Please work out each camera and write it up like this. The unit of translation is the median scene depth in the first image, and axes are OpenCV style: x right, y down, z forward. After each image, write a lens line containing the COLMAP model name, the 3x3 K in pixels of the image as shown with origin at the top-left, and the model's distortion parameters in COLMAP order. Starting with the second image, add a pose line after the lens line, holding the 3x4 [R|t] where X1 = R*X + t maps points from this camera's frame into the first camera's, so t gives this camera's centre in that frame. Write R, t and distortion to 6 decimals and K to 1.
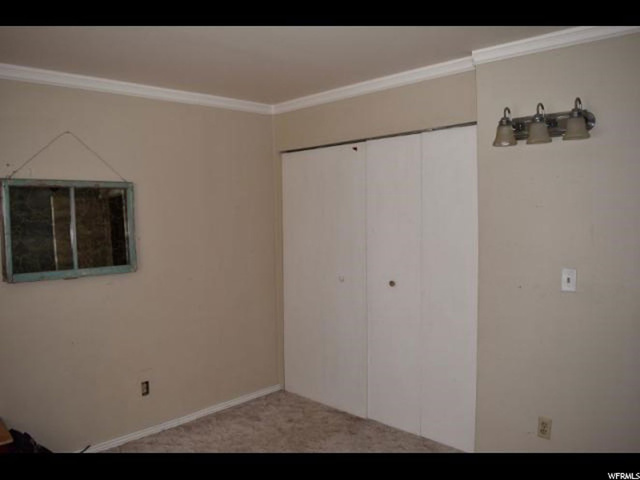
lens RADIAL K [[499.5, 0, 320.0], [0, 499.5, 240.0], [0, 0, 1]] dist [-0.077756, 0.000434]
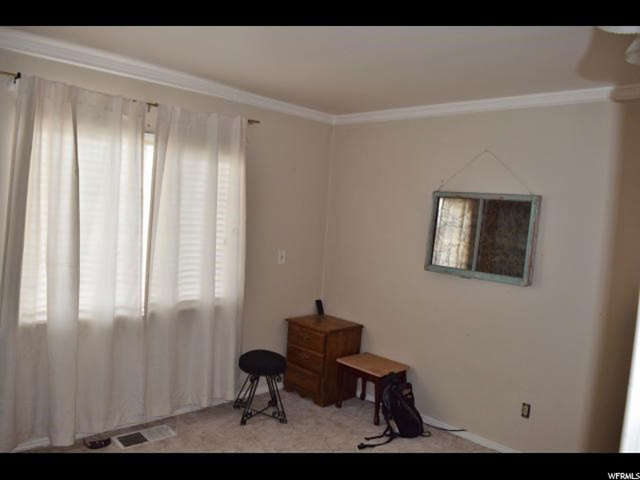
lens RADIAL K [[499.5, 0, 320.0], [0, 499.5, 240.0], [0, 0, 1]] dist [-0.077756, 0.000434]
pose [[0.011146, 0.077015, -0.996968, 0.626597], [-0.132948, 0.988292, 0.074859, -0.049297], [0.991060, 0.131711, 0.021254, 0.602491]]
